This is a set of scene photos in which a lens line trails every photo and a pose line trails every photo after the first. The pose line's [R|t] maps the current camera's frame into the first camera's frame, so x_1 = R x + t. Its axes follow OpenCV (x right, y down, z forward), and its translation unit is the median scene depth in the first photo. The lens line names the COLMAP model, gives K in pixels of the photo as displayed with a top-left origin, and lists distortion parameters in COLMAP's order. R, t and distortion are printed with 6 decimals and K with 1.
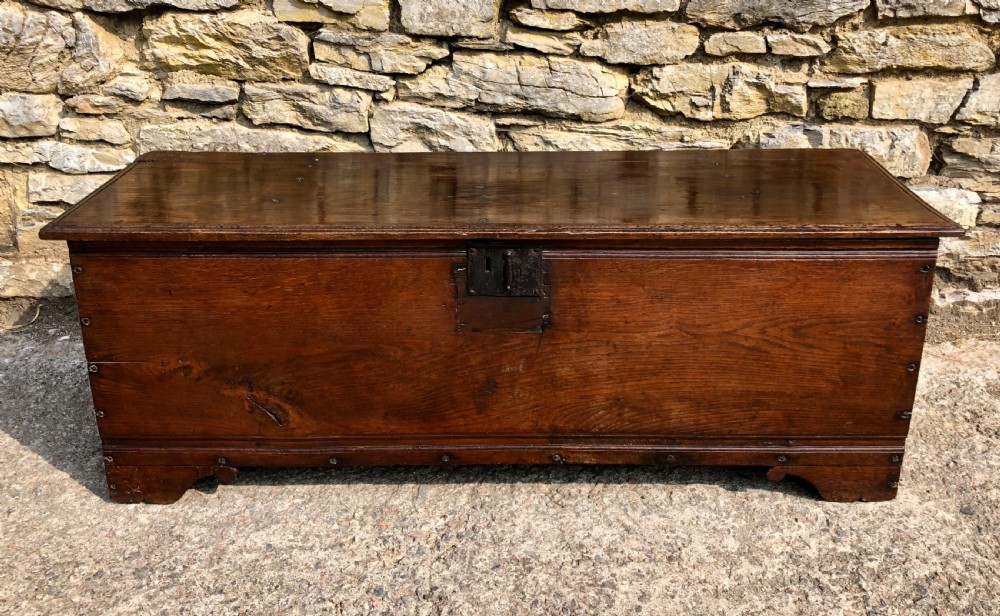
lens RADIAL K [[996.0, 0, 513.9], [0, 996.0, 224.2], [0, 0, 1]] dist [0.011028, 0.000000]
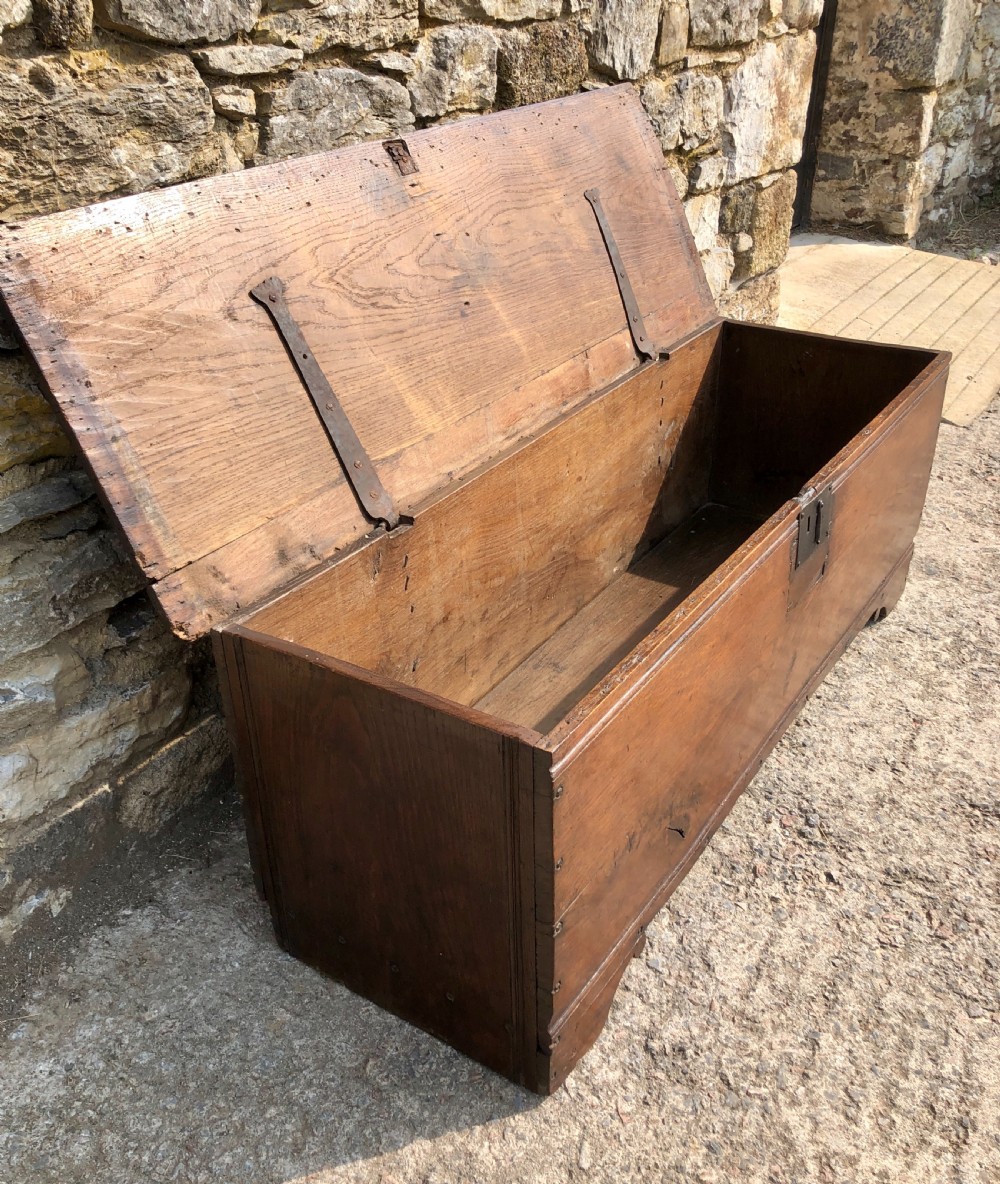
lens RADIAL K [[1159.9, 0, 500.2], [0, 1159.9, 600.1], [0, 0, 1]] dist [0.009043, 0.000000]
pose [[0.538227, -0.423839, 0.728472, -0.875437], [0.288329, 0.904793, 0.313395, -0.274876], [-0.791945, 0.041362, 0.609189, 0.579689]]
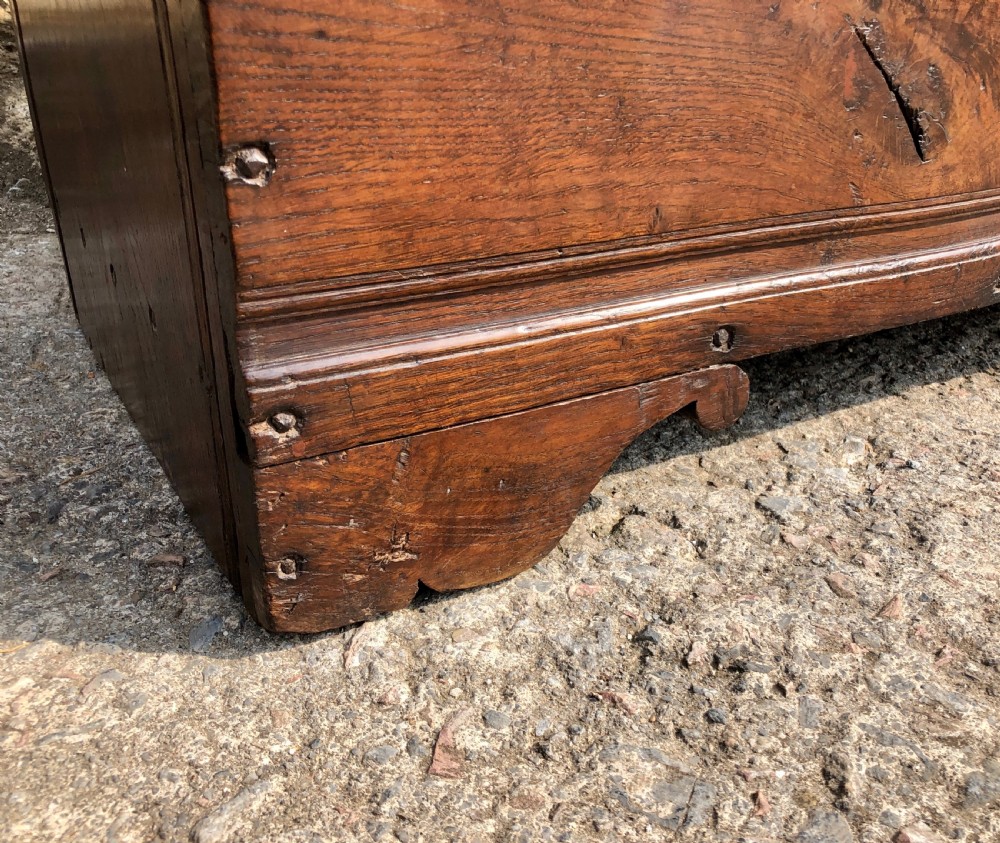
lens RADIAL K [[1020.2, 0, 576.1], [0, 1020.2, 442.8], [0, 0, 1]] dist [0.013524, 0.000000]
pose [[0.832693, -0.210192, 0.512290, -0.475670], [0.152214, 0.976401, 0.153203, 0.223137], [-0.532403, -0.049593, 0.845037, 0.821772]]
